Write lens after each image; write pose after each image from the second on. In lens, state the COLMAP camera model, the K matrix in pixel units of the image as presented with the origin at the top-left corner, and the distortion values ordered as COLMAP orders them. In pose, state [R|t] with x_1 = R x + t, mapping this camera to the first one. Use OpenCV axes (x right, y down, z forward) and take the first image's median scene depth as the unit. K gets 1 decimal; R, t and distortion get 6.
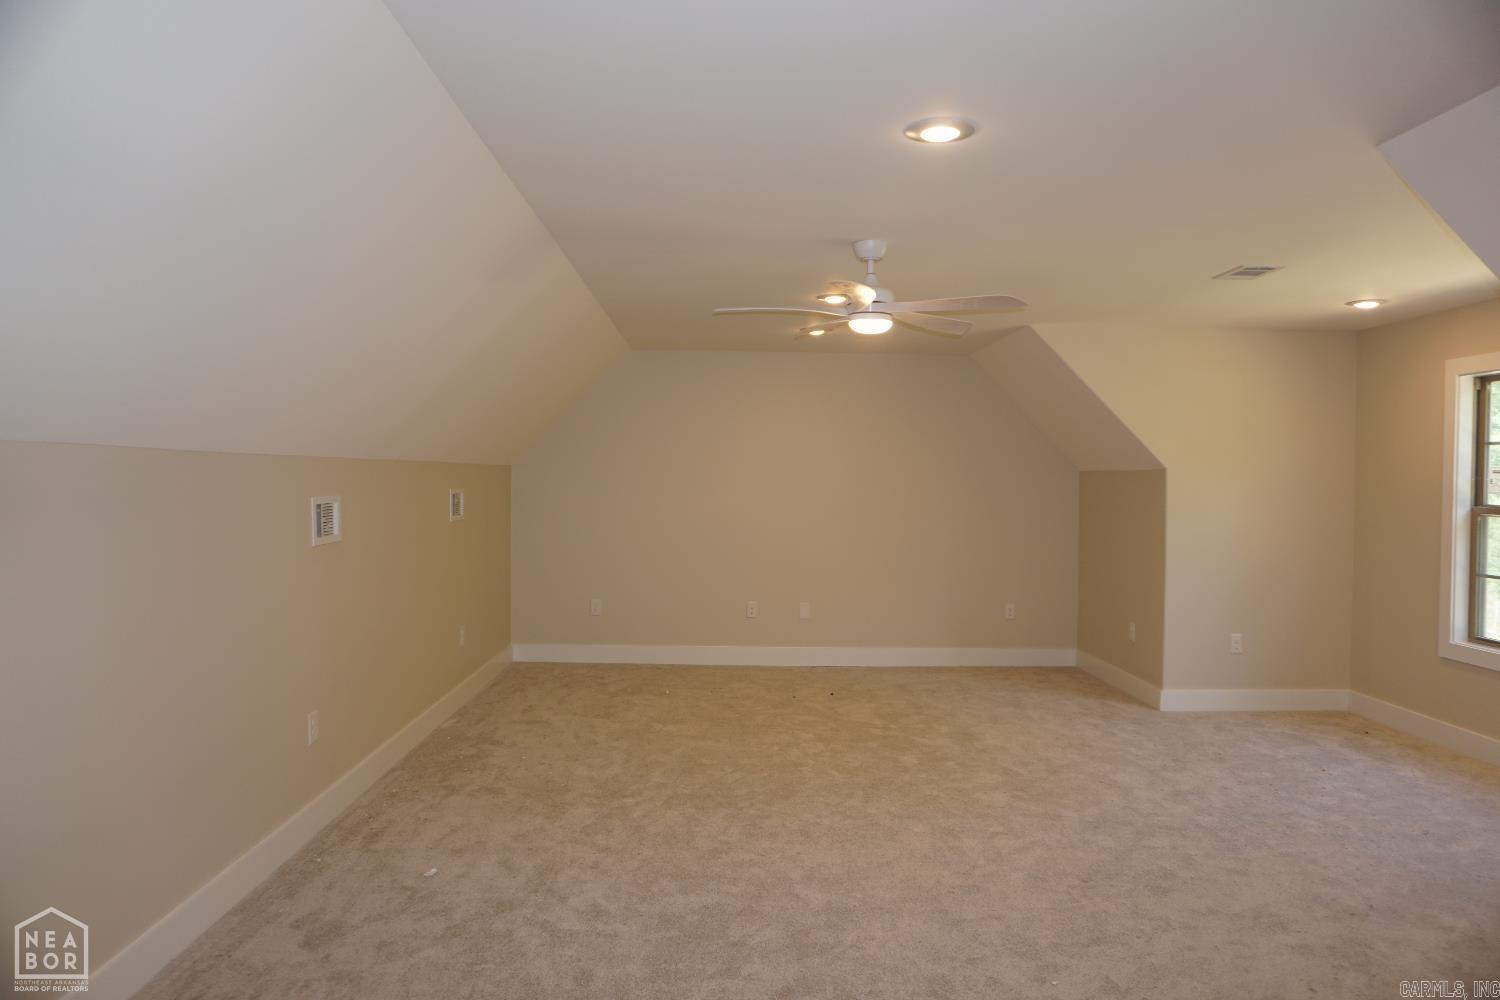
lens RADIAL K [[1011.9, 0, 748.5], [0, 1011.9, 493.0], [0, 0, 1]] dist [-0.051841, 0.040212]
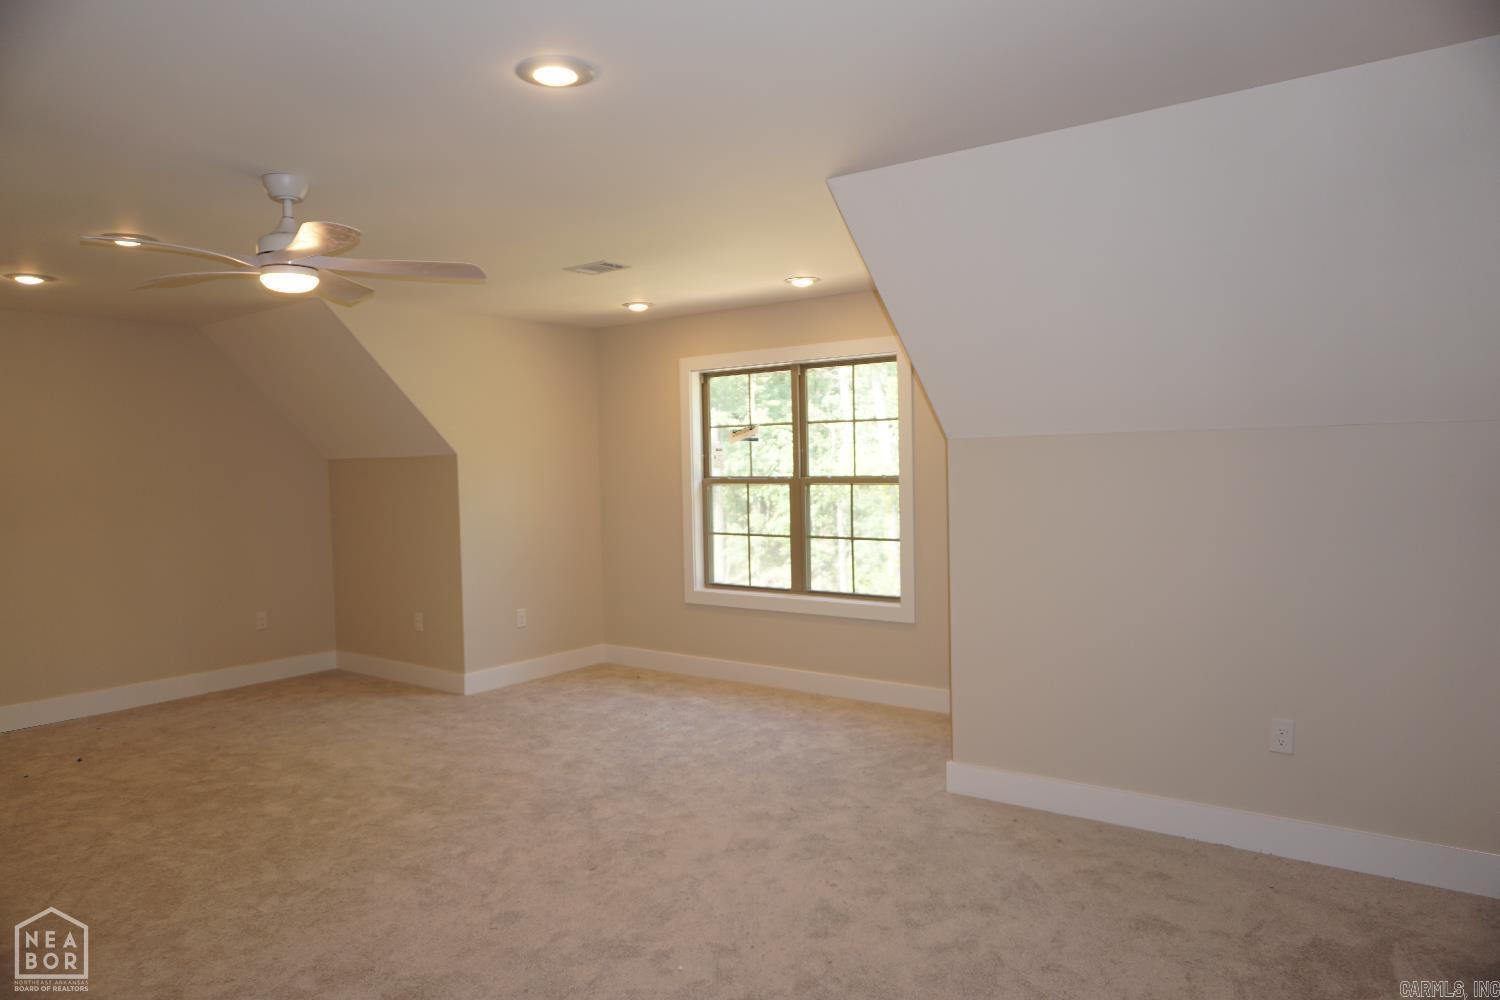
lens RADIAL K [[1011.9, 0, 748.5], [0, 1011.9, 493.0], [0, 0, 1]] dist [-0.051841, 0.040212]
pose [[0.631644, -0.051264, 0.773562, -0.232071], [0.042393, 0.998602, 0.031562, -0.006209], [-0.774099, 0.012858, 0.632934, 0.180595]]
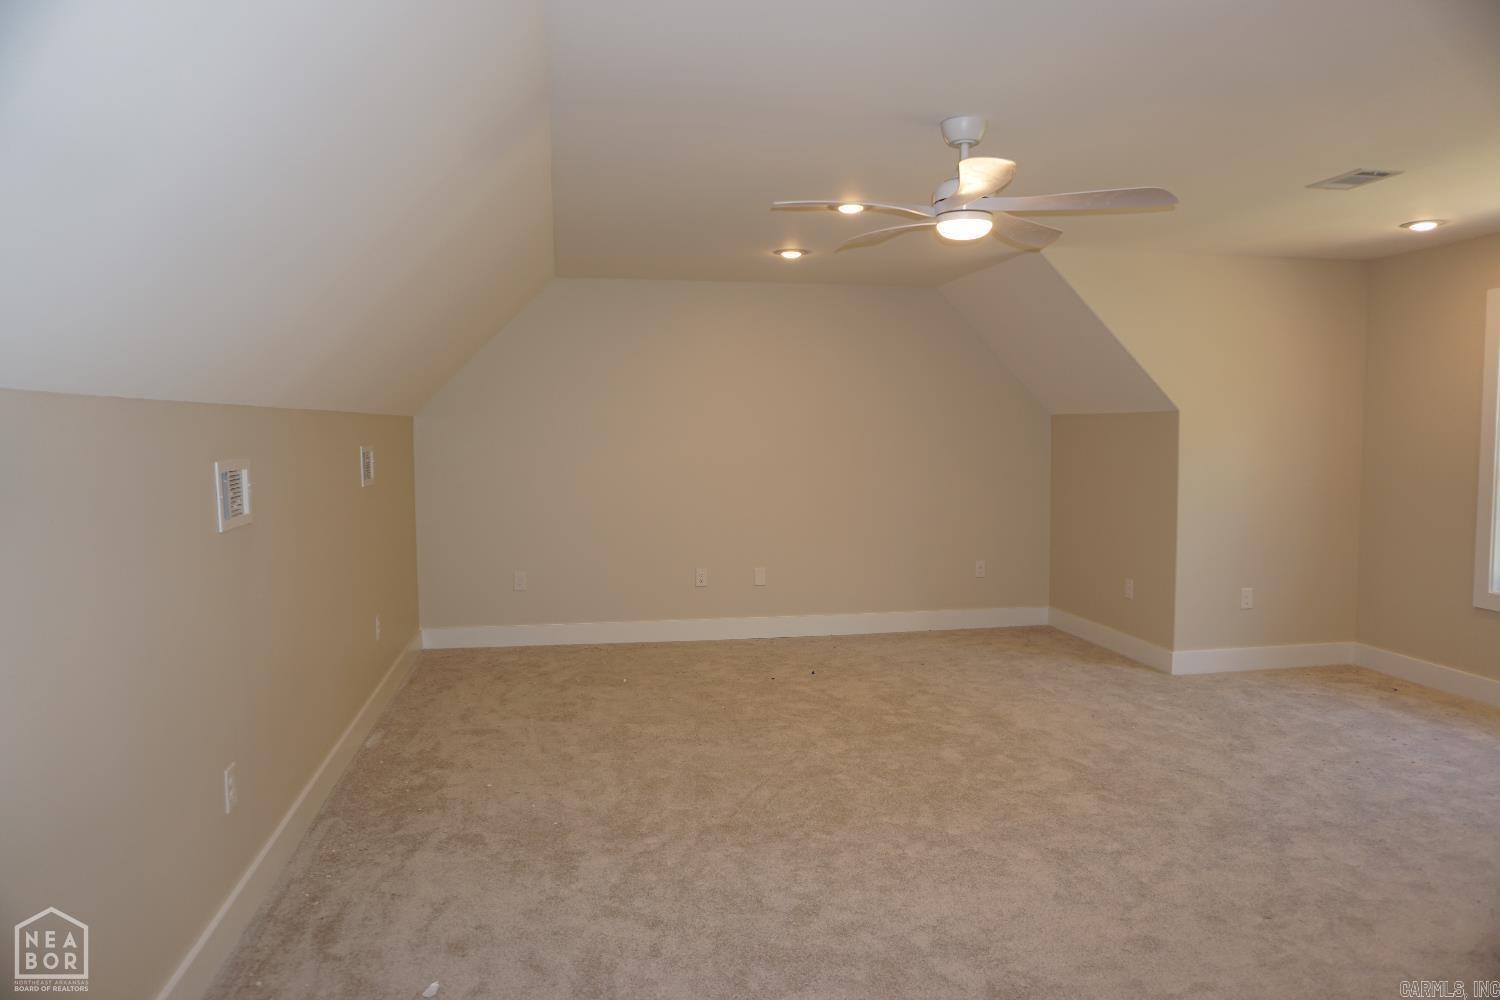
lens RADIAL K [[1011.9, 0, 748.5], [0, 1011.9, 493.0], [0, 0, 1]] dist [-0.051841, 0.040212]
pose [[0.987601, -0.024300, 0.155092, -0.144198], [0.016560, 0.998561, 0.051005, -0.003080], [-0.156108, -0.047804, 0.986582, 0.208329]]
